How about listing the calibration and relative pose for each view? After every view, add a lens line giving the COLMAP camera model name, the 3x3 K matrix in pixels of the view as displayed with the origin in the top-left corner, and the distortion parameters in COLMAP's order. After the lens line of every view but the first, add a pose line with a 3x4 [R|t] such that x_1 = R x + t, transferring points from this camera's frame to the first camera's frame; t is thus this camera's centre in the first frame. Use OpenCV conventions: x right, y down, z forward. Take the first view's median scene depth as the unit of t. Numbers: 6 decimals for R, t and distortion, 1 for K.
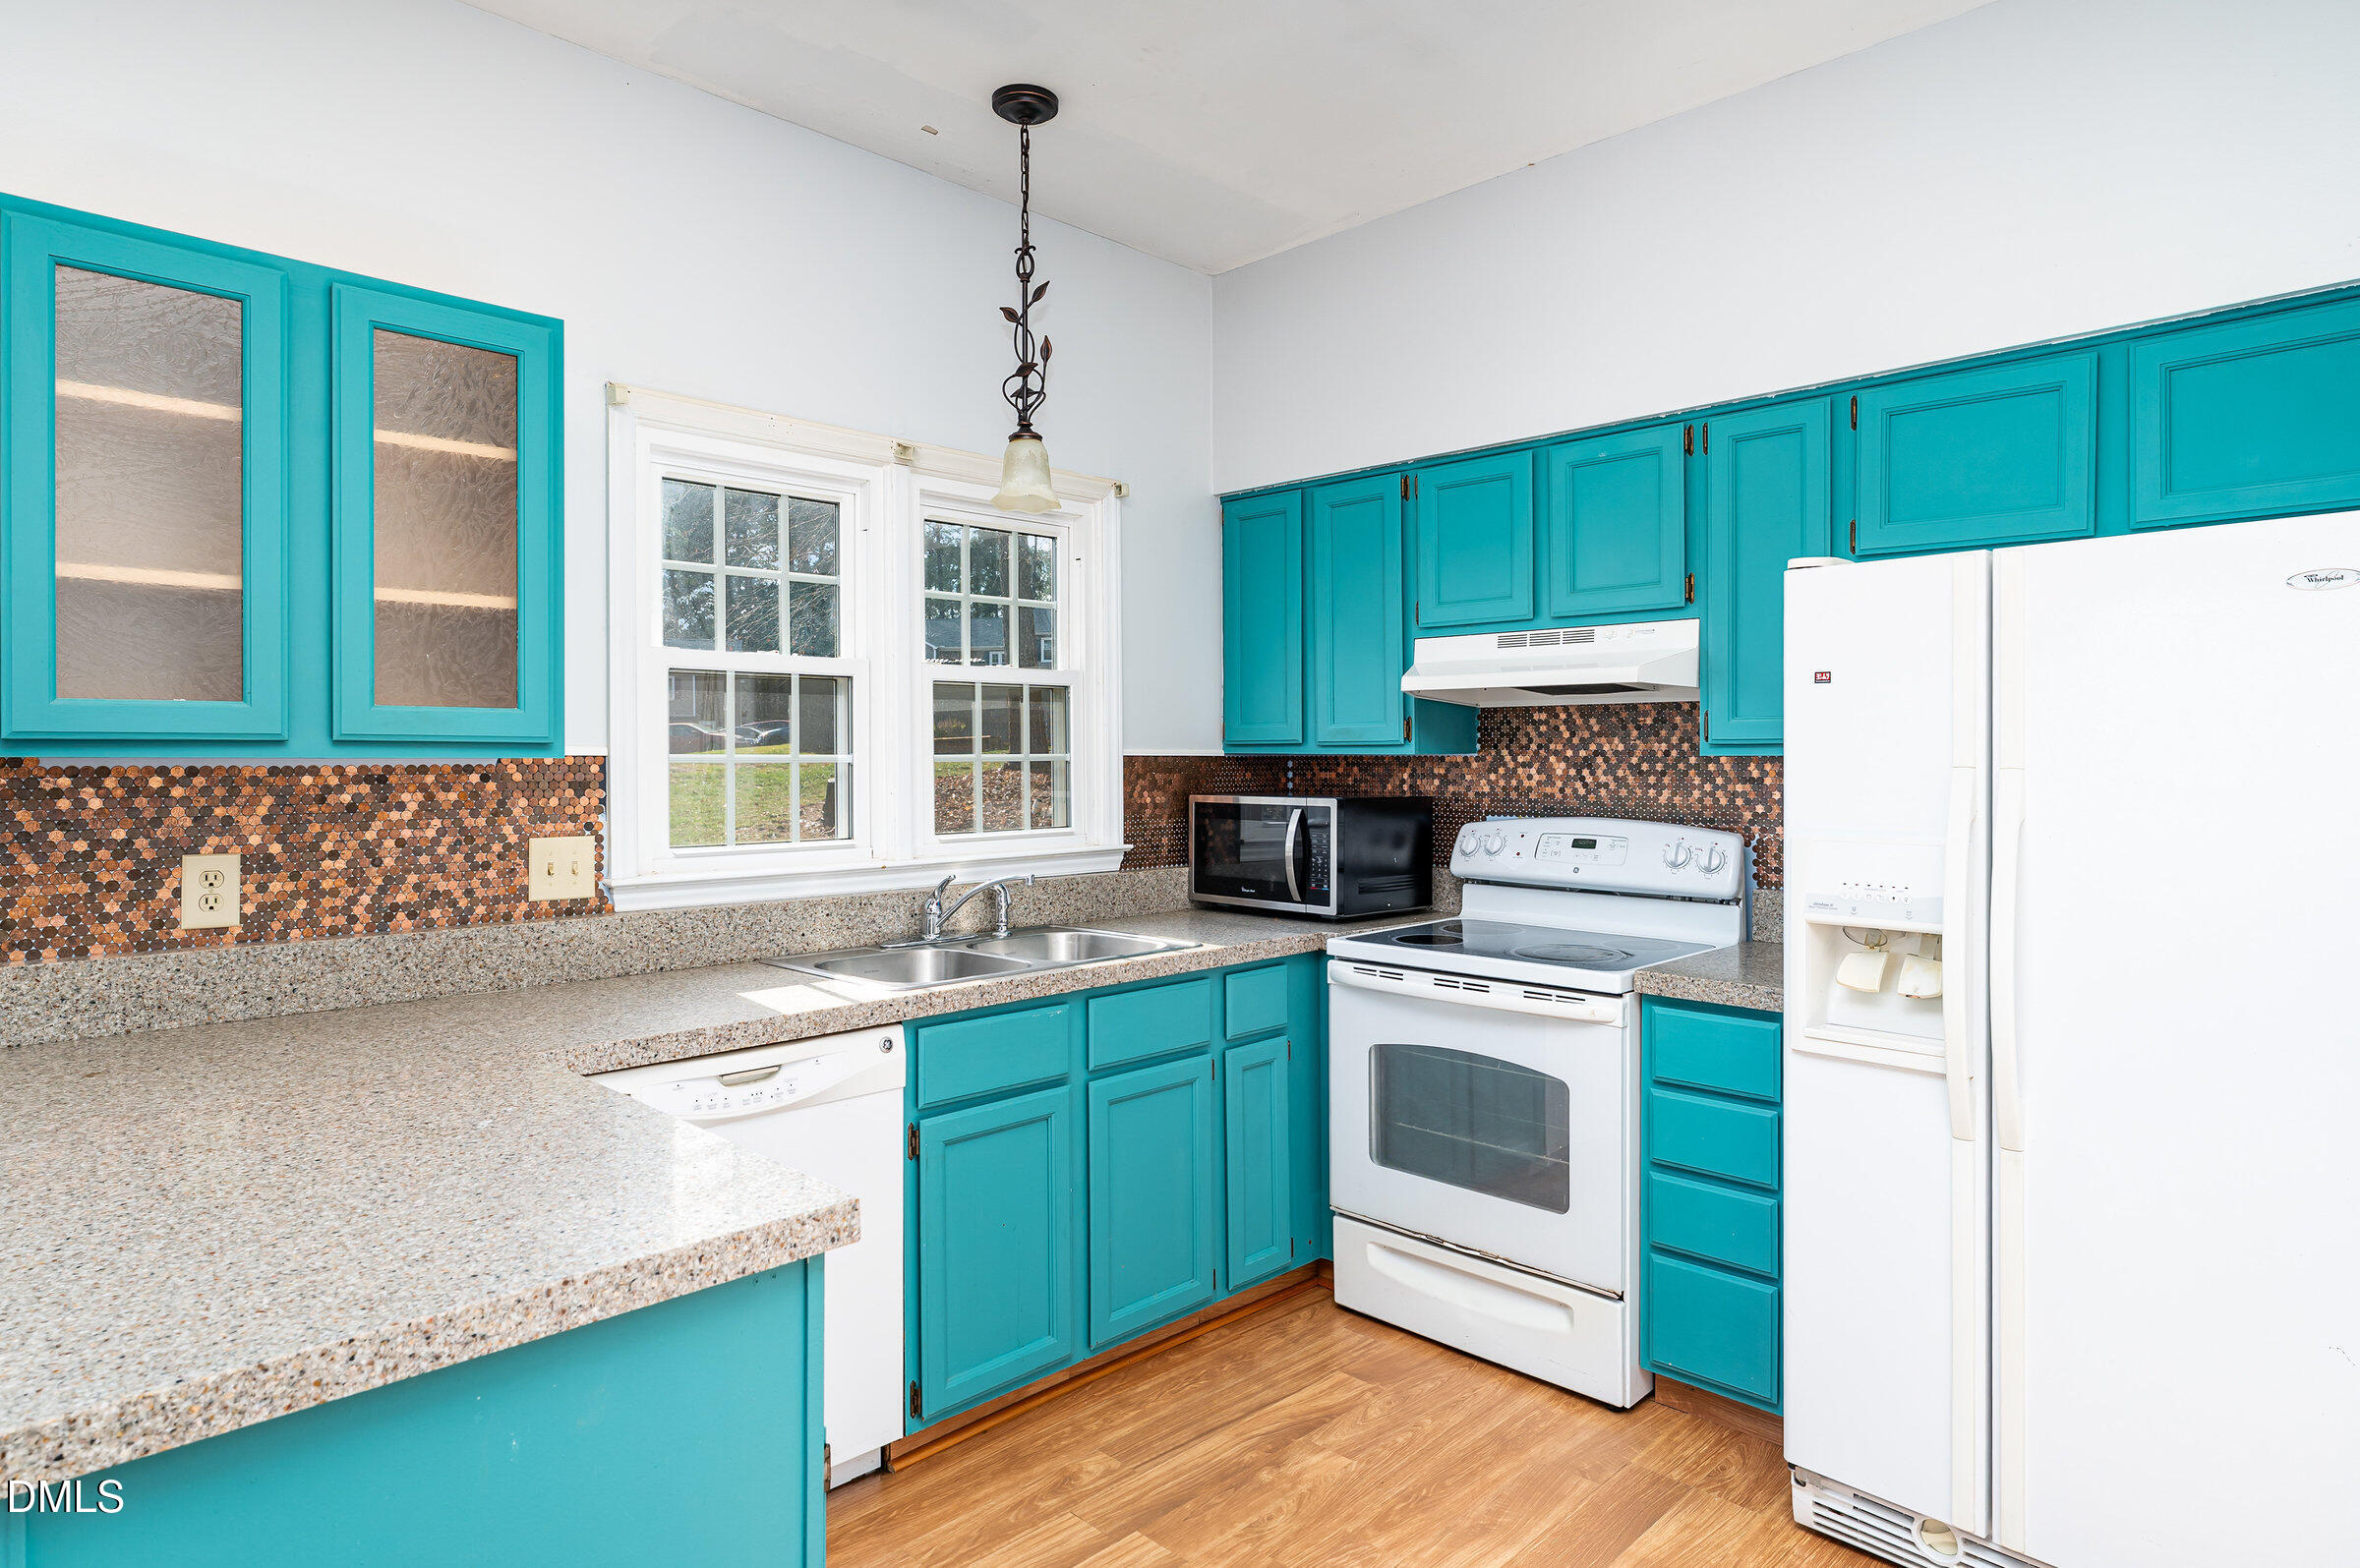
lens RADIAL K [[1337.8, 0, 1185.1], [0, 1337.8, 771.0], [0, 0, 1]] dist [0.002756, -0.000788]
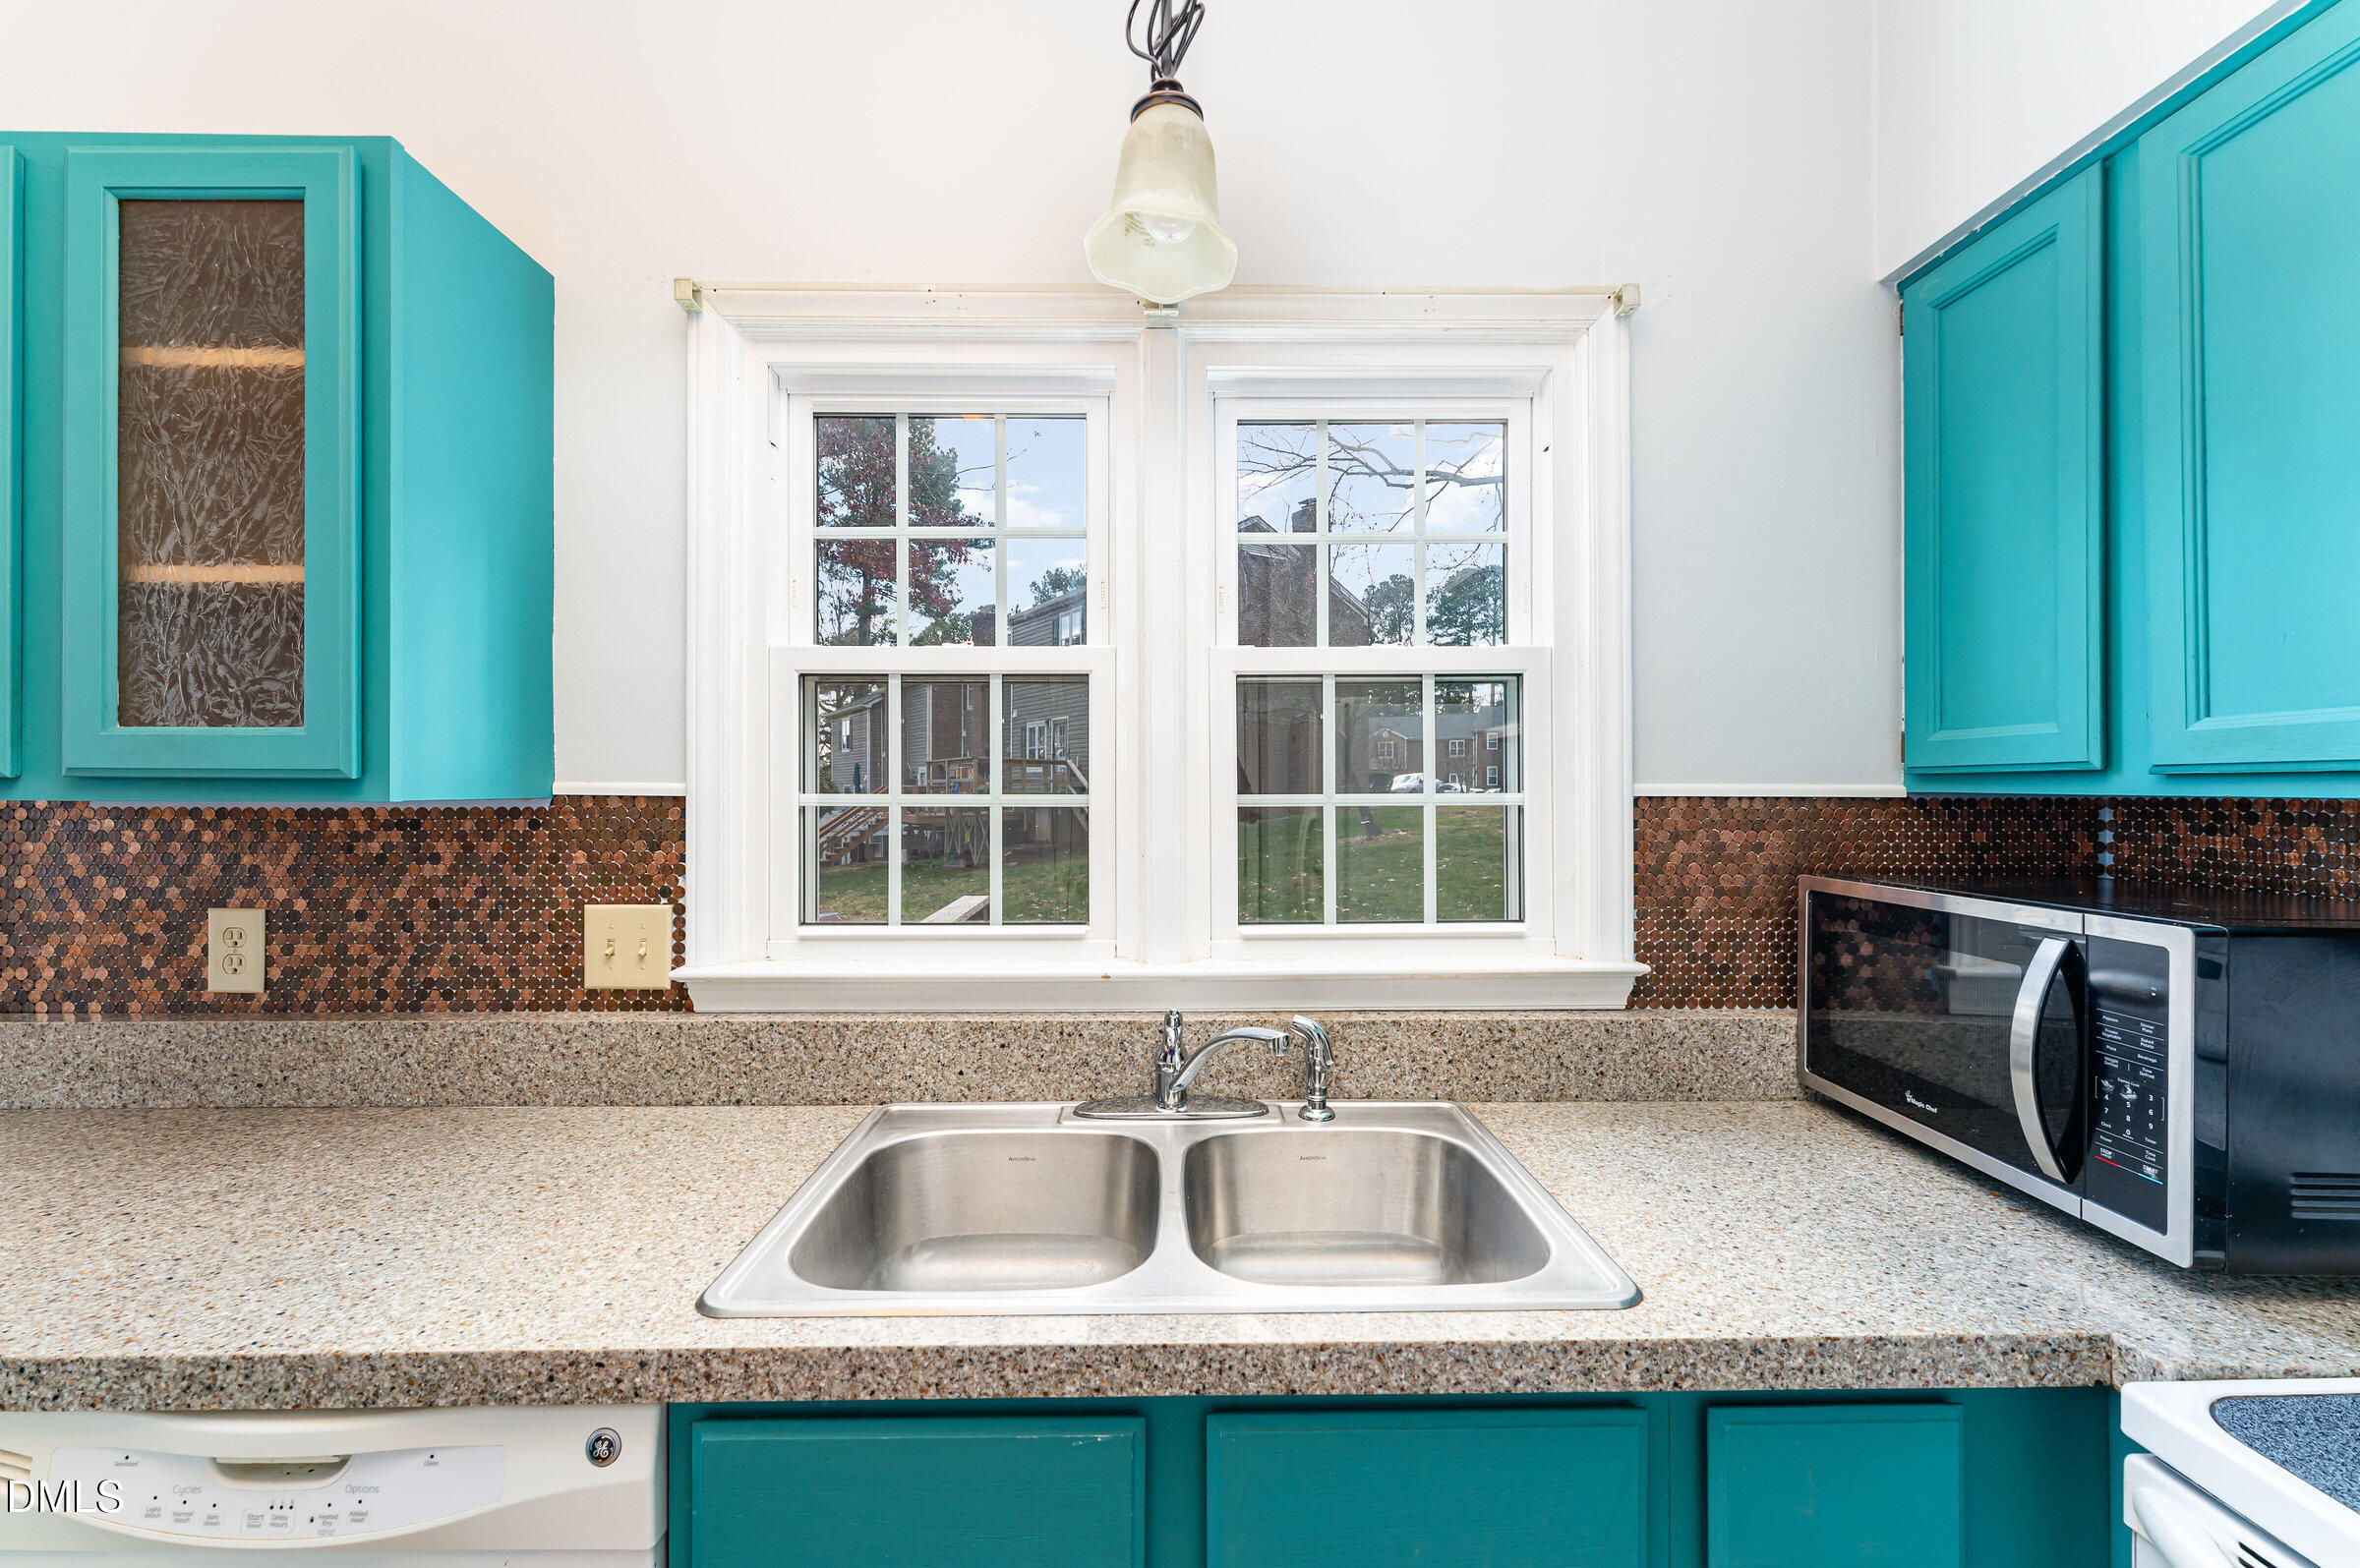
lens RADIAL K [[967.5, 0, 1166.5], [0, 967.5, 790.4], [0, 0, 1]] dist [0.000393, 0.000729]
pose [[0.716813, 0.002642, -0.697260, 0.131850], [-0.008826, 0.999947, -0.005284, -0.014981], [0.697209, 0.009942, 0.716799, 0.859246]]
